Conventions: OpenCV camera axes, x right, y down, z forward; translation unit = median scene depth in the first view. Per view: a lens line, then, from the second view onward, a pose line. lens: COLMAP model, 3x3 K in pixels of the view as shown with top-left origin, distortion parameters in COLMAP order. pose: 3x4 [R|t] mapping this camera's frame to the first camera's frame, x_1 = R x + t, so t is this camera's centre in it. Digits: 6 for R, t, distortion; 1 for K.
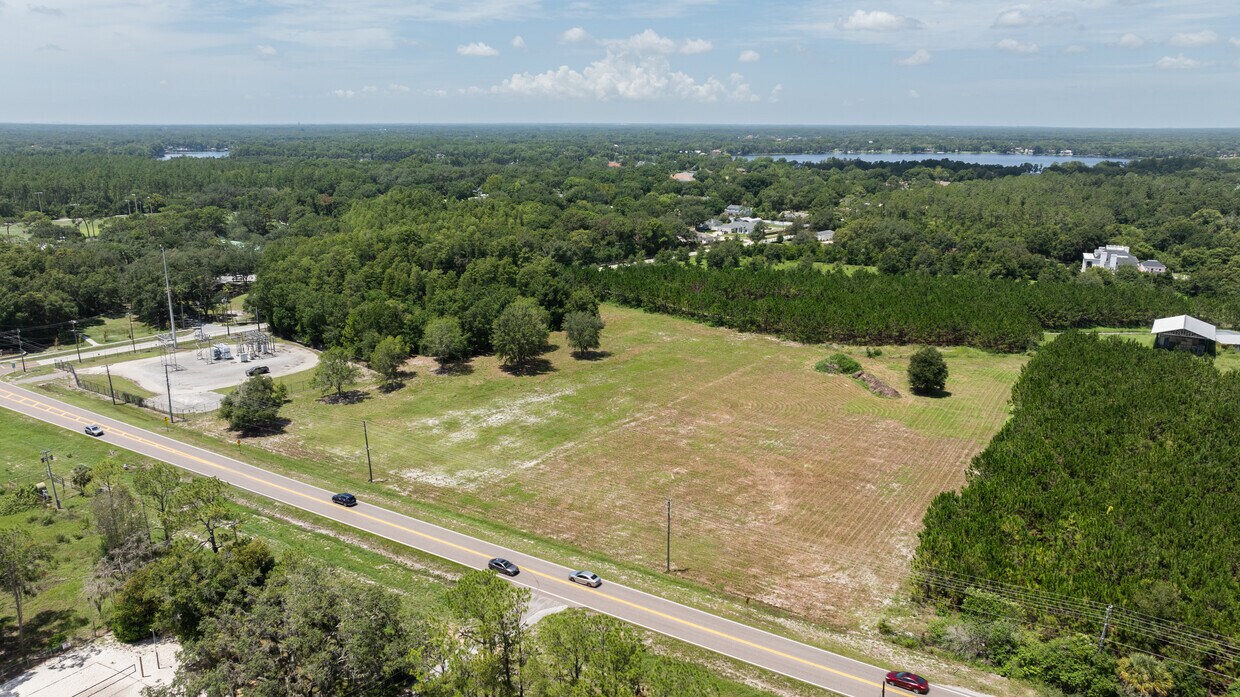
lens RADIAL K [[869.8, 0, 621.0], [0, 869.8, 343.9], [0, 0, 1]] dist [-0.036728, 0.036436]
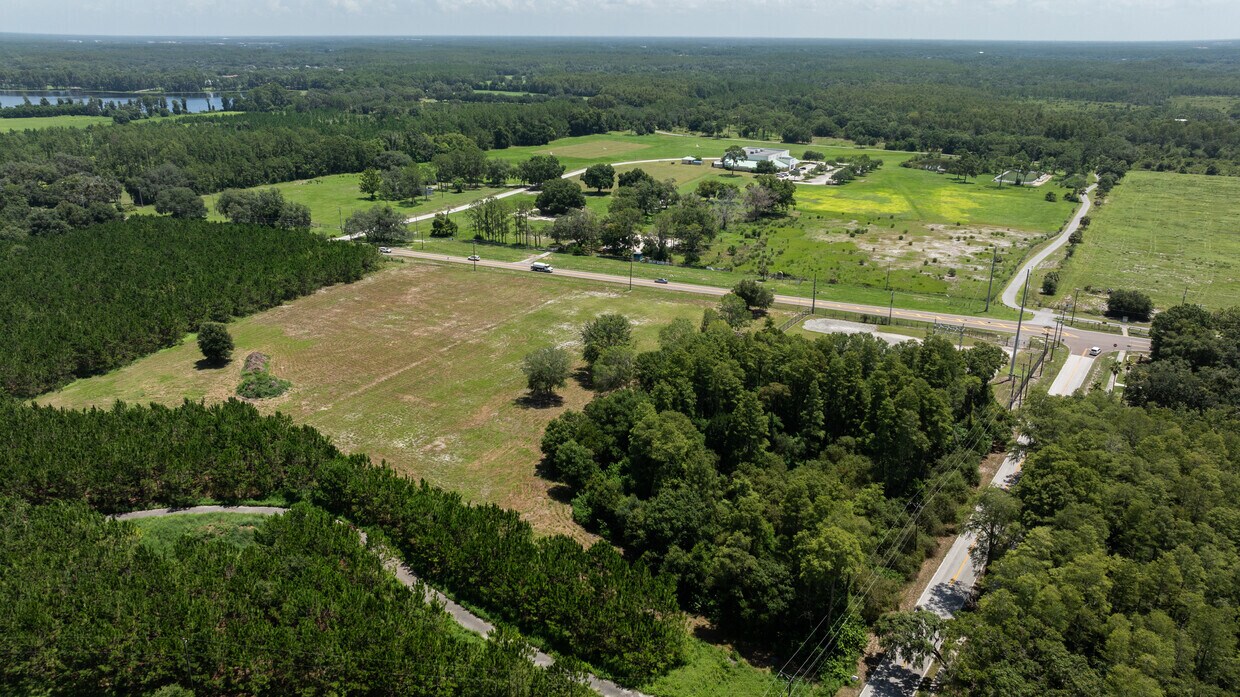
lens RADIAL K [[869.8, 0, 619.6], [0, 869.8, 351.6], [0, 0, 1]] dist [-0.036728, 0.036436]
pose [[-0.988126, 0.045887, -0.146632, 0.009001], [-0.044795, 0.826859, 0.560622, -0.452722], [0.146969, 0.560534, -0.814986, 1.509710]]
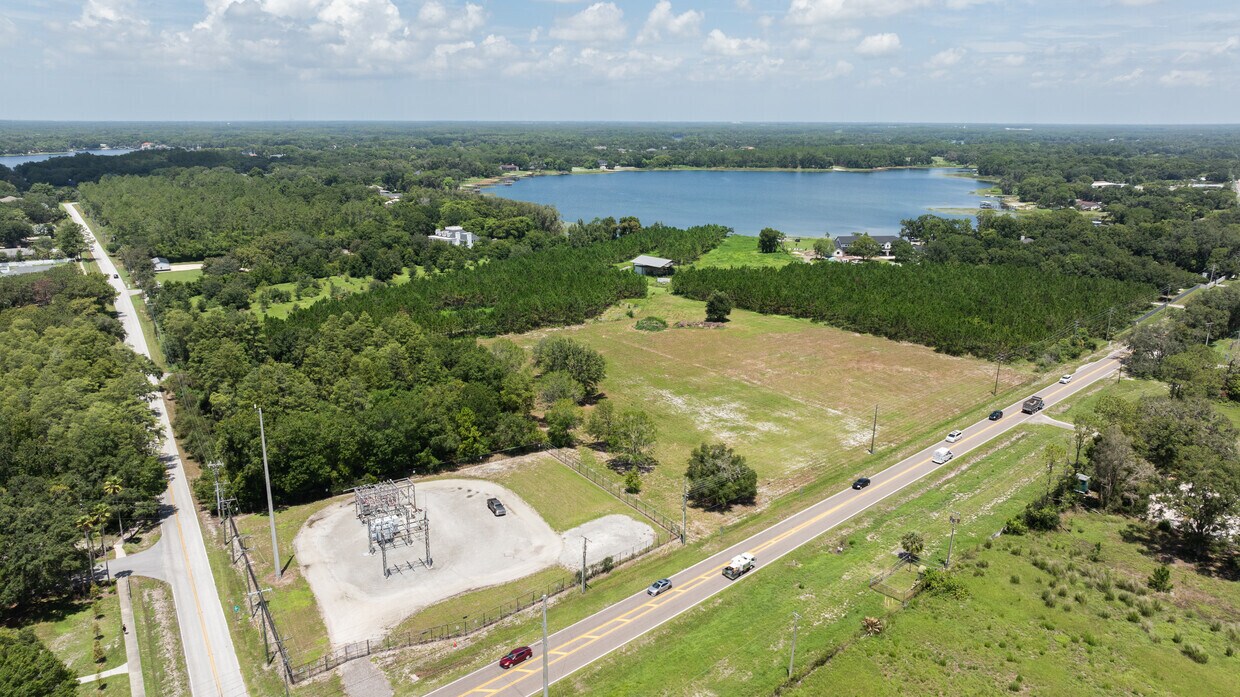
lens RADIAL K [[869.8, 0, 628.1], [0, 869.8, 351.1], [0, 0, 1]] dist [-0.036728, 0.036436]
pose [[0.254051, -0.252390, 0.933680, -0.867463], [0.235362, 0.952466, 0.193427, -0.173969], [-0.938117, 0.170613, 0.301378, 0.542038]]
